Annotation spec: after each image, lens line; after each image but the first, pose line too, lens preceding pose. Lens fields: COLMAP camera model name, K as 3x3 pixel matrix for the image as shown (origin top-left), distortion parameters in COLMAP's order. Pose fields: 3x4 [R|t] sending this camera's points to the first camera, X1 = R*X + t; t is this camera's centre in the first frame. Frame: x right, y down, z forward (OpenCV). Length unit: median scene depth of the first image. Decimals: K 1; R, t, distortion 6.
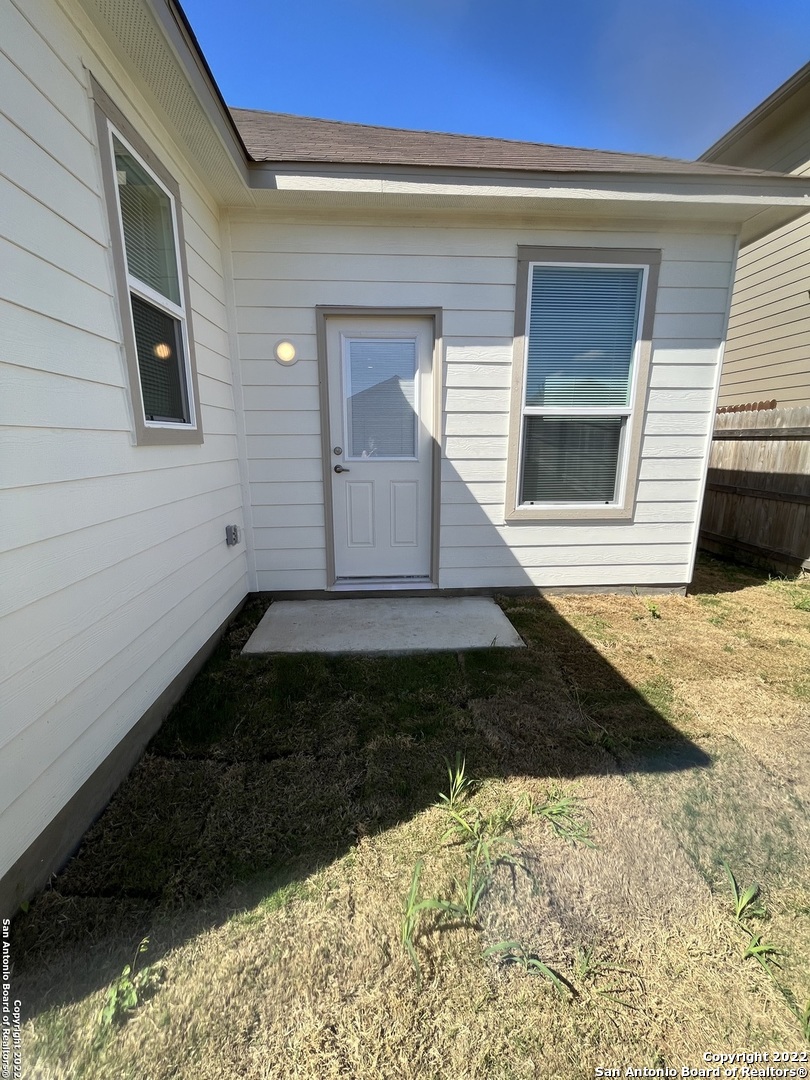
lens RADIAL K [[435.7, 0, 404.7], [0, 435.7, 539.4], [0, 0, 1]] dist [0.001295, -0.000390]
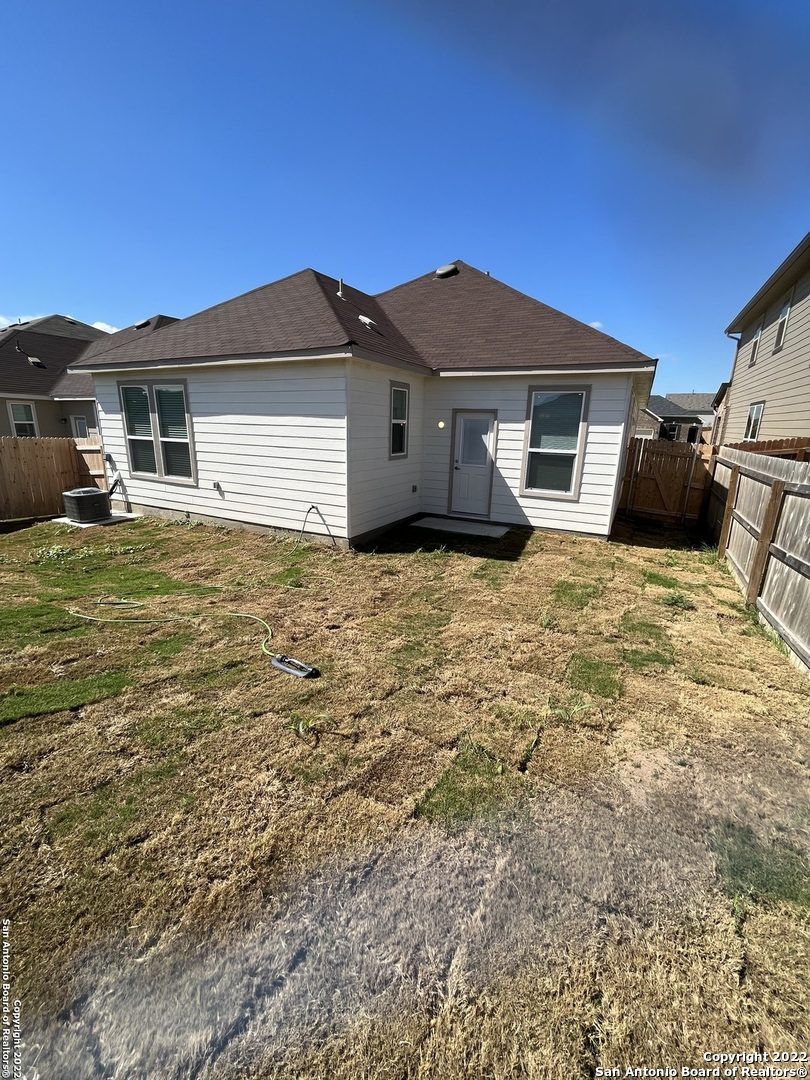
lens RADIAL K [[435.7, 0, 403.7], [0, 435.7, 537.4], [0, 0, 1]] dist [0.001295, -0.000390]
pose [[0.857939, 0.151463, -0.490918, 0.924322], [-0.140143, 0.988311, 0.060007, 0.134720], [0.494269, 0.017316, 0.869137, -1.410643]]
